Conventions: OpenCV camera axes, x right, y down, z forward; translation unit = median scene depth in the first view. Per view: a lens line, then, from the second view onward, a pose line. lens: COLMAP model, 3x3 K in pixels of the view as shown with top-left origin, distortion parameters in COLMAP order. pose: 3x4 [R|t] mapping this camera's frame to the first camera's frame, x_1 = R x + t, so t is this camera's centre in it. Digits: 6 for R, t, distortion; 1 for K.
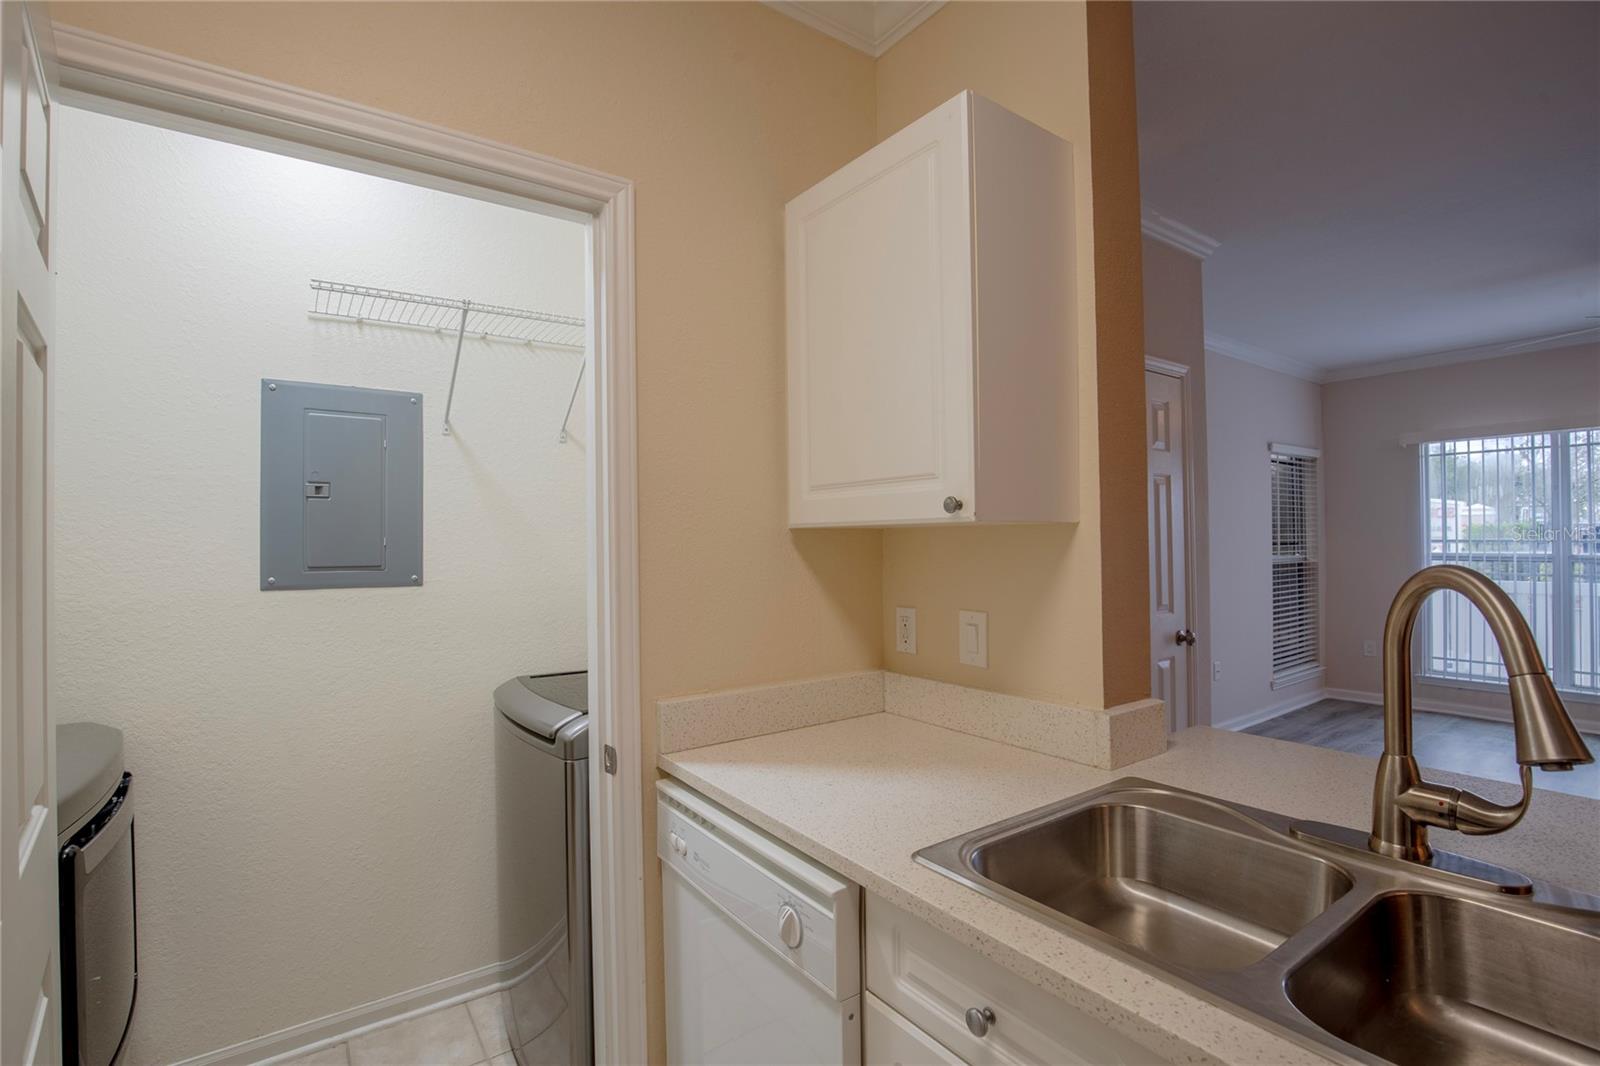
lens RADIAL K [[734.3, 0, 791.0], [0, 734.3, 531.5], [0, 0, 1]] dist [-0.030583, 0.002597]
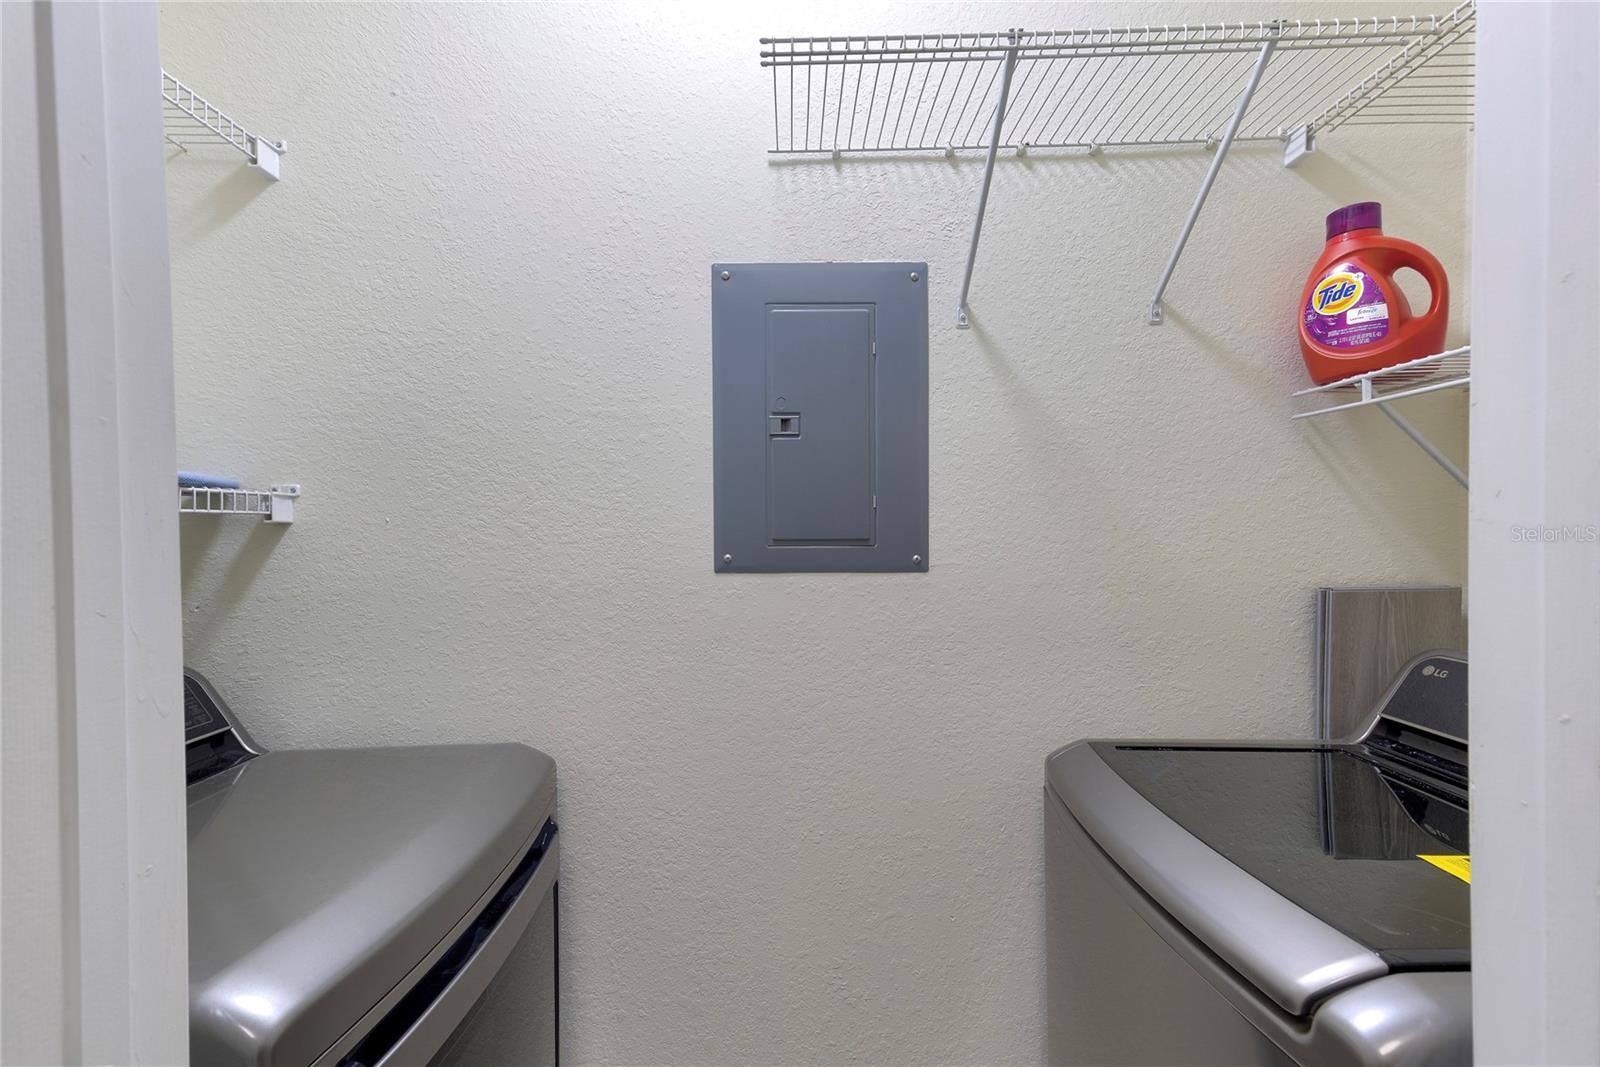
lens RADIAL K [[734.3, 0, 789.8], [0, 734.3, 534.6], [0, 0, 1]] dist [-0.030583, 0.002597]
pose [[0.823168, 0.011813, -0.567675, -0.249700], [0.007974, 0.999444, 0.032361, 0.020891], [0.567742, -0.031165, 0.822617, 0.419137]]
